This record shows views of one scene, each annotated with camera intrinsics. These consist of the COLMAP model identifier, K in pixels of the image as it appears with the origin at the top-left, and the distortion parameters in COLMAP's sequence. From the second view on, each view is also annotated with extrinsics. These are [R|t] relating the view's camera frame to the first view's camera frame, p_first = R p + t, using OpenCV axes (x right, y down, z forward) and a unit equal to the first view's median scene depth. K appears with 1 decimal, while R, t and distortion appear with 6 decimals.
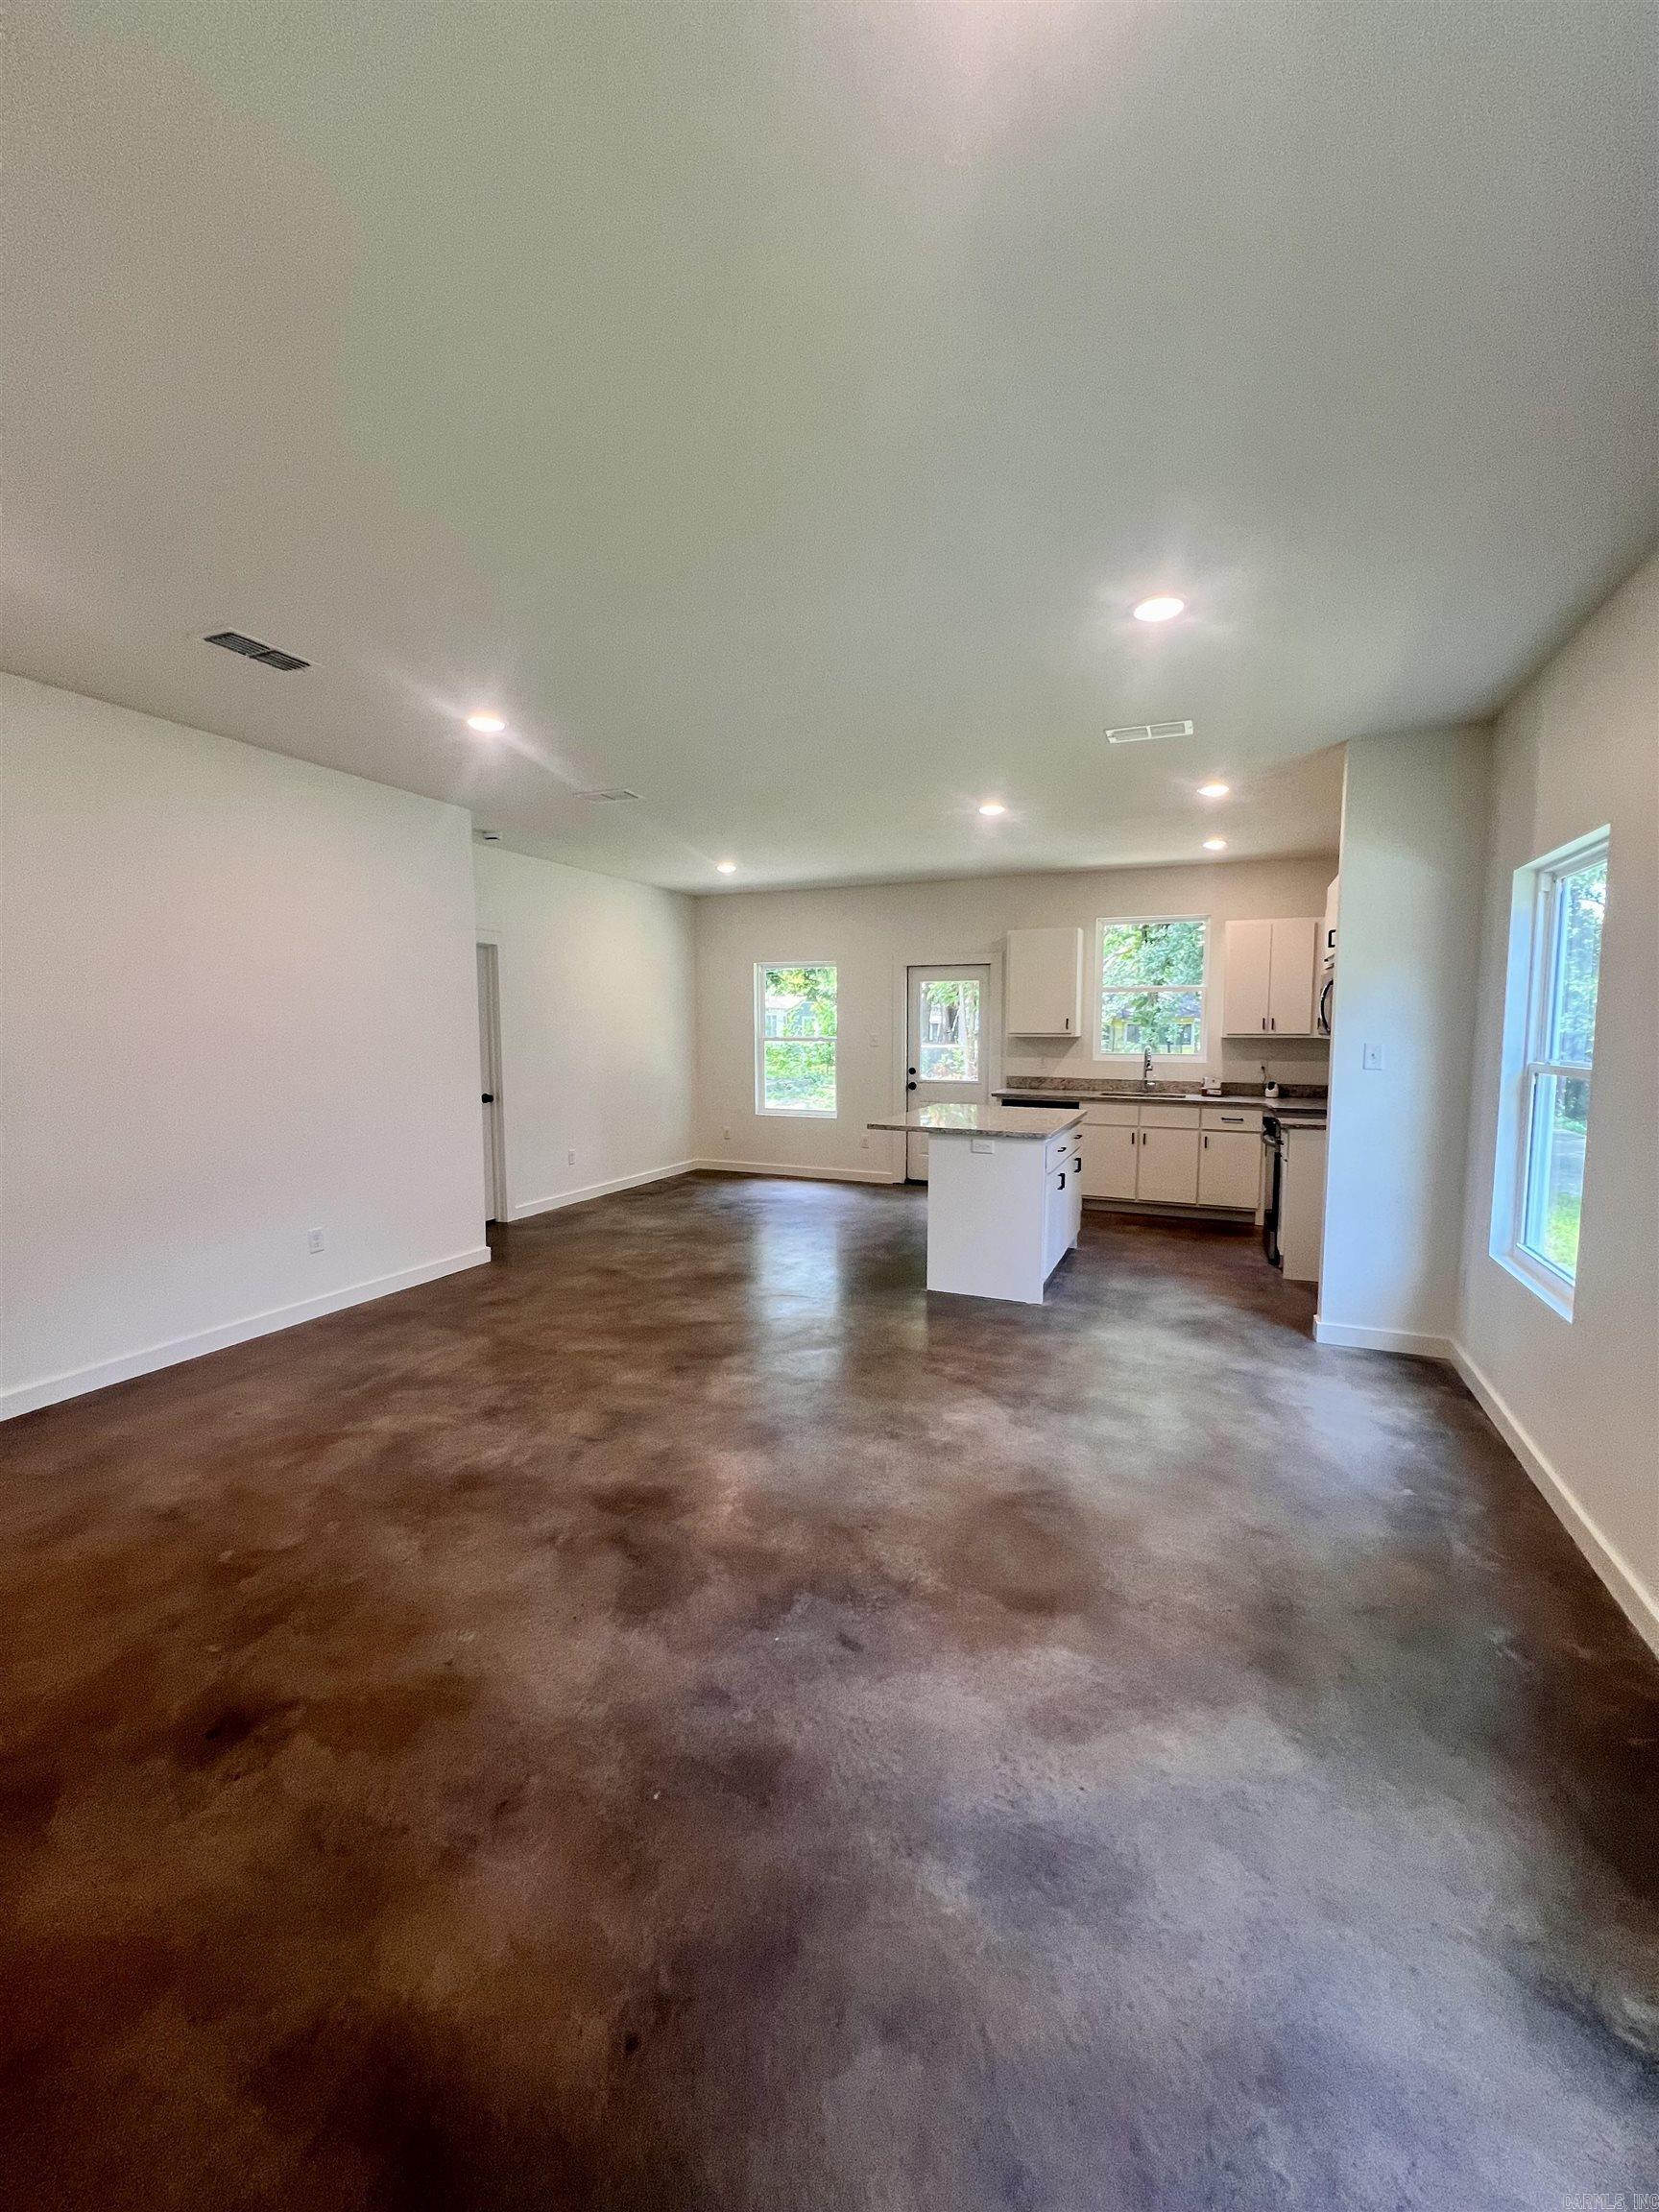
lens RADIAL K [[884.6, 0, 832.1], [0, 884.6, 1098.6], [0, 0, 1]] dist [0.002564, -0.000712]
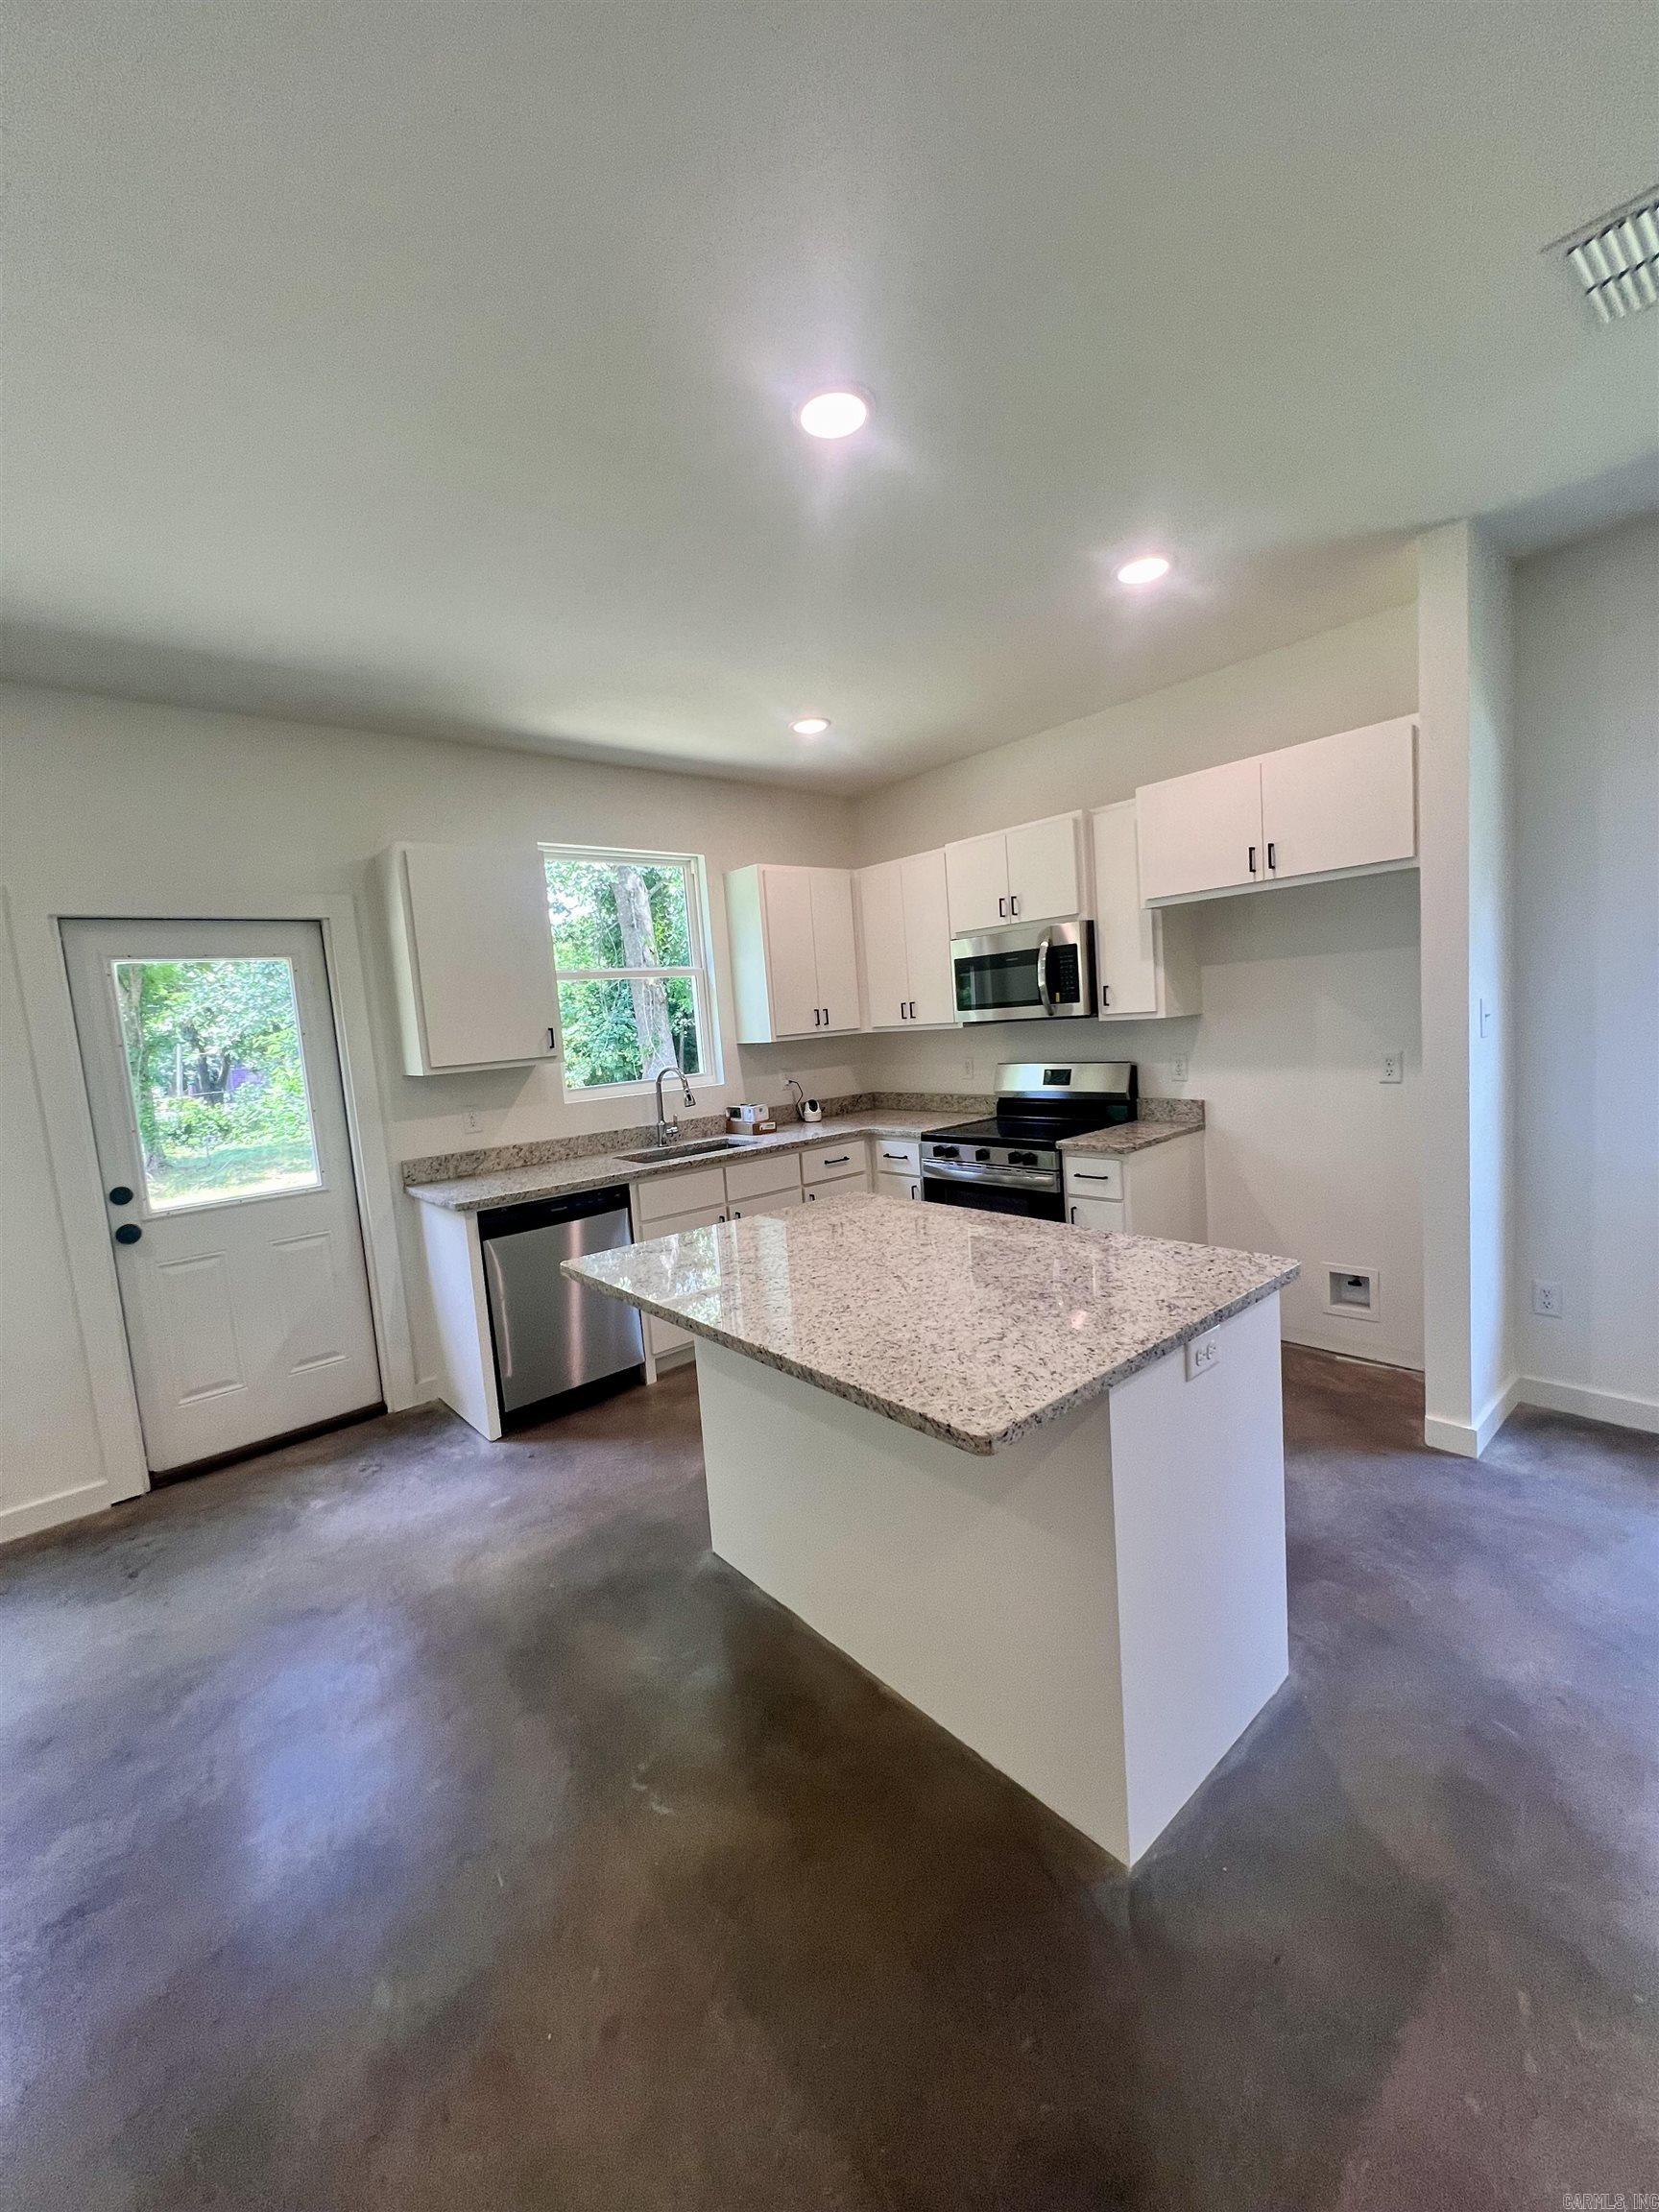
lens RADIAL K [[884.6, 0, 833.4], [0, 884.6, 1104.3], [0, 0, 1]] dist [0.002564, -0.000712]
pose [[0.447175, -0.126205, 0.885498, -0.128013], [0.149763, 0.986584, 0.064983, -0.059361], [-0.881819, 0.103556, 0.460077, 0.661983]]
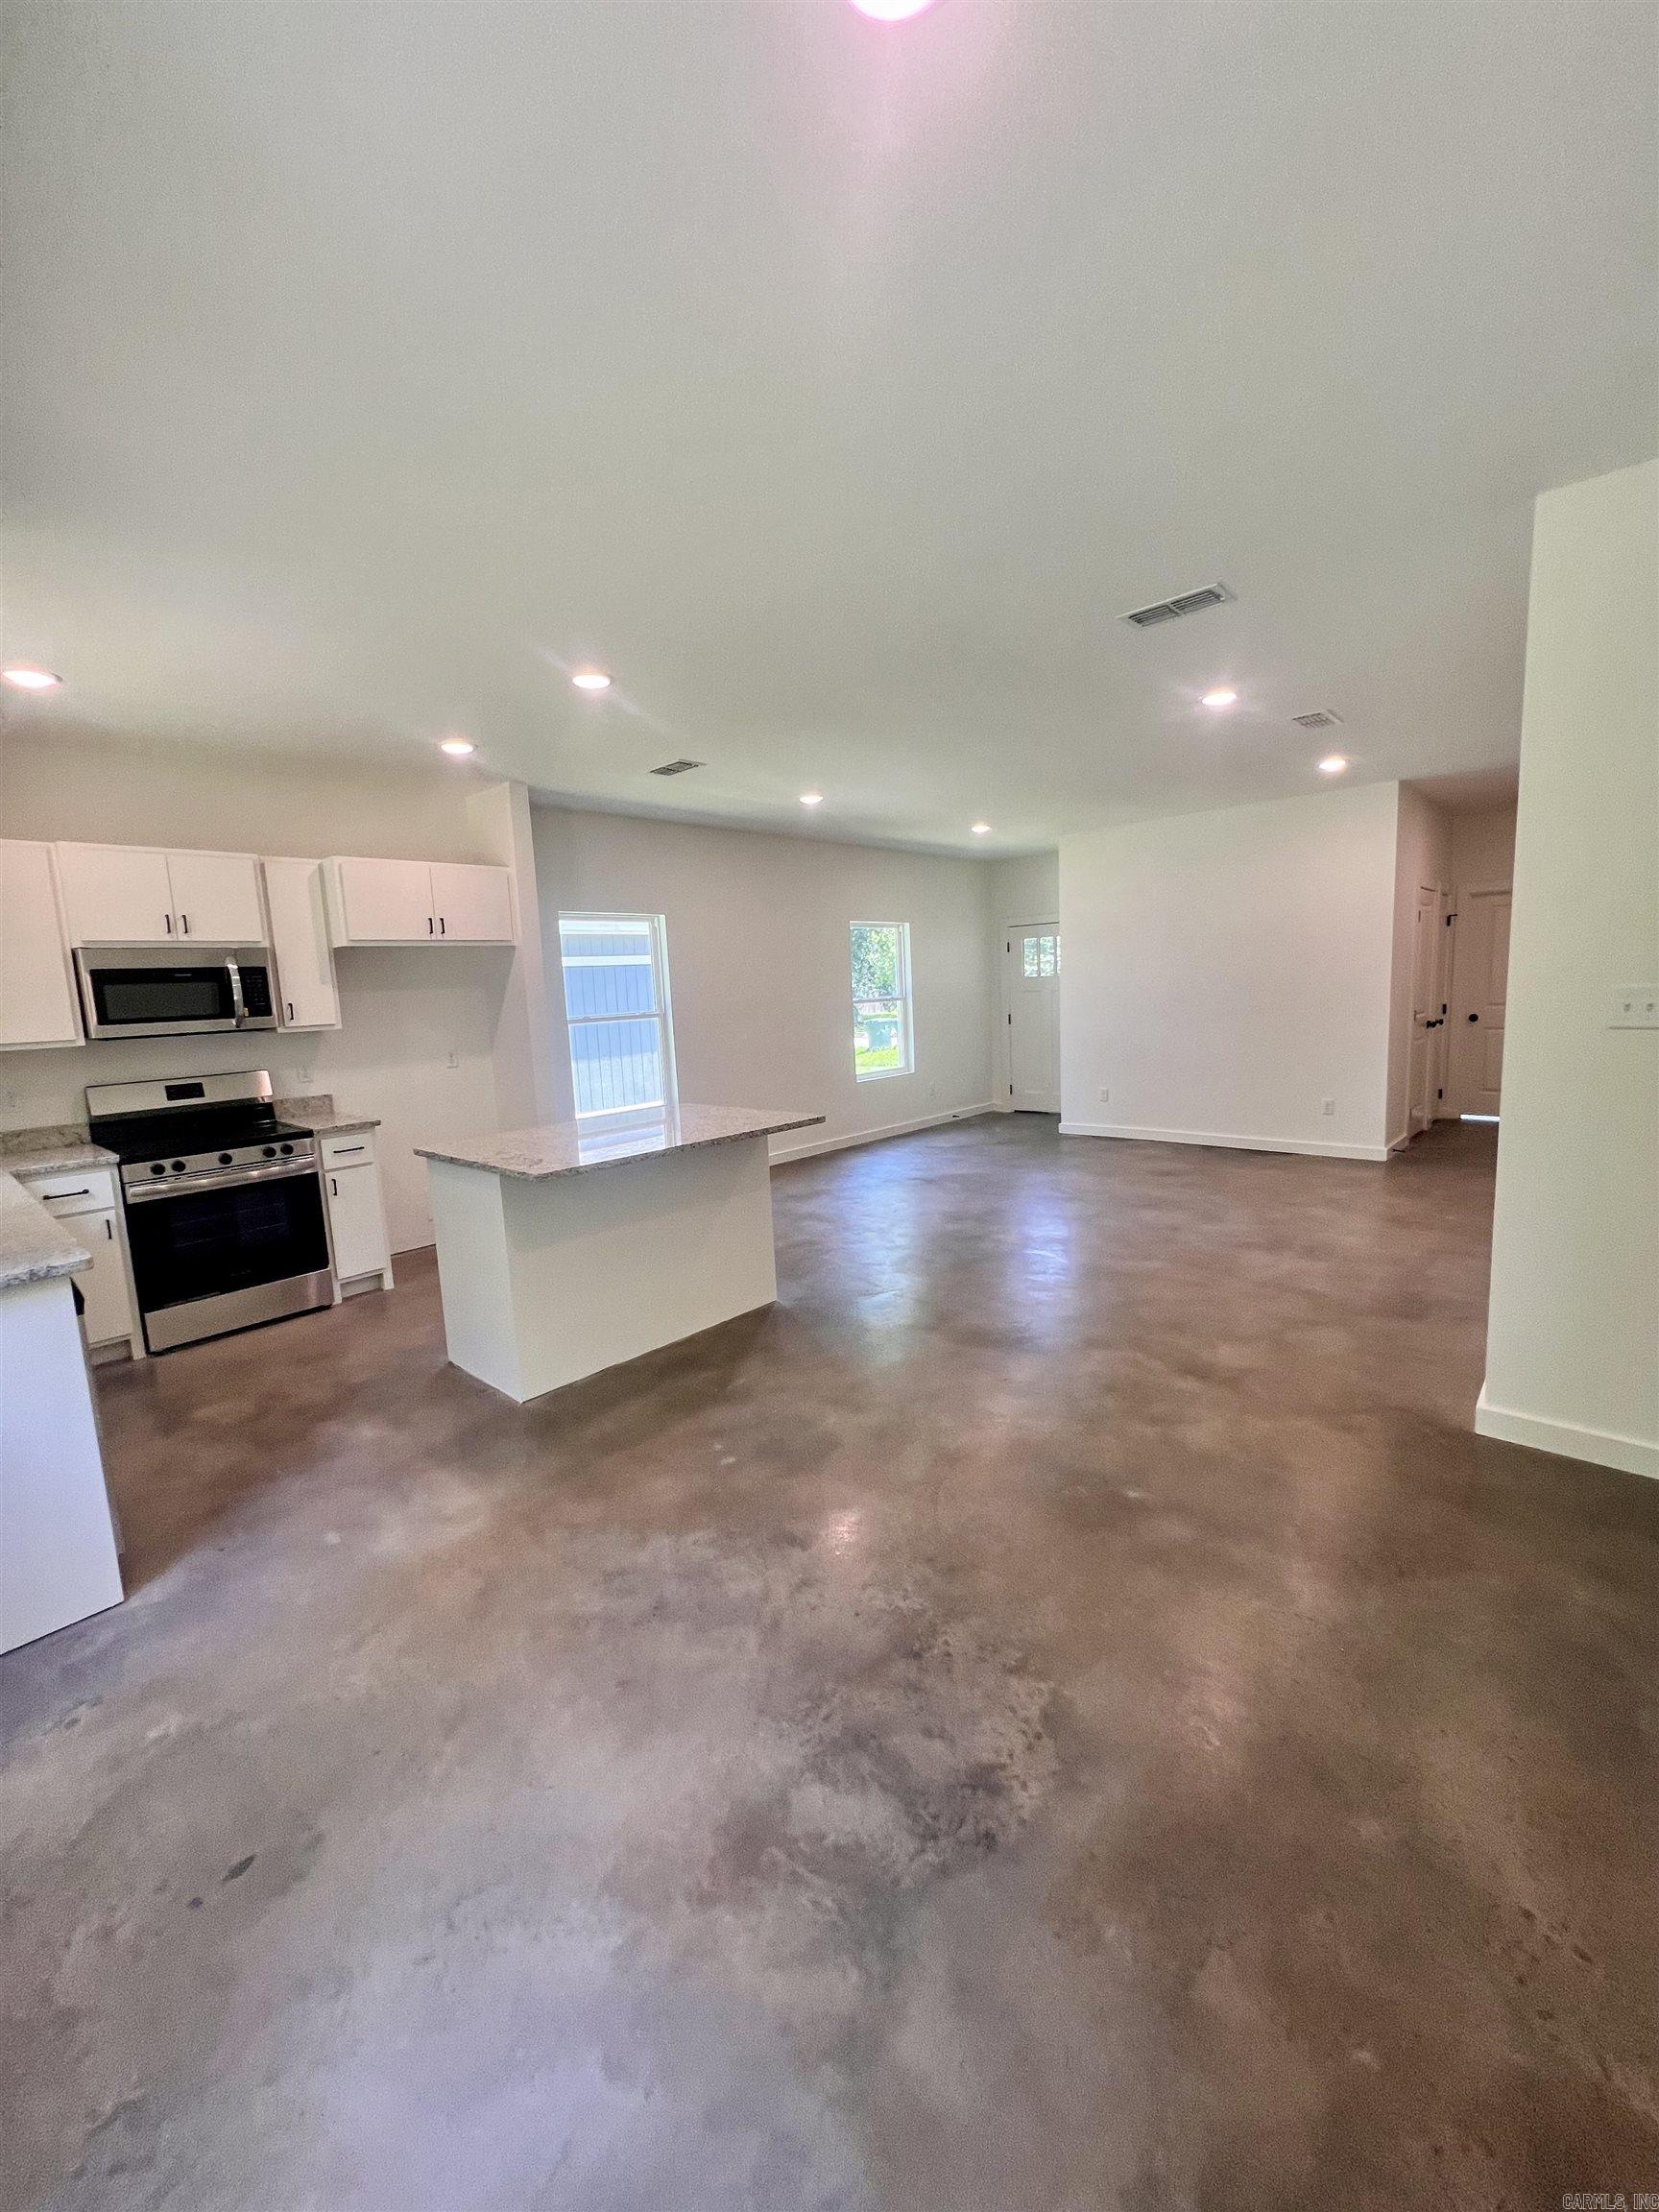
lens RADIAL K [[884.6, 0, 839.1], [0, 884.6, 1107.1], [0, 0, 1]] dist [0.002564, -0.000712]
pose [[-0.941537, -0.008666, 0.336797, -0.176278], [0.068895, 0.973592, 0.217652, -0.114690], [-0.329789, 0.228131, -0.916076, 1.289544]]
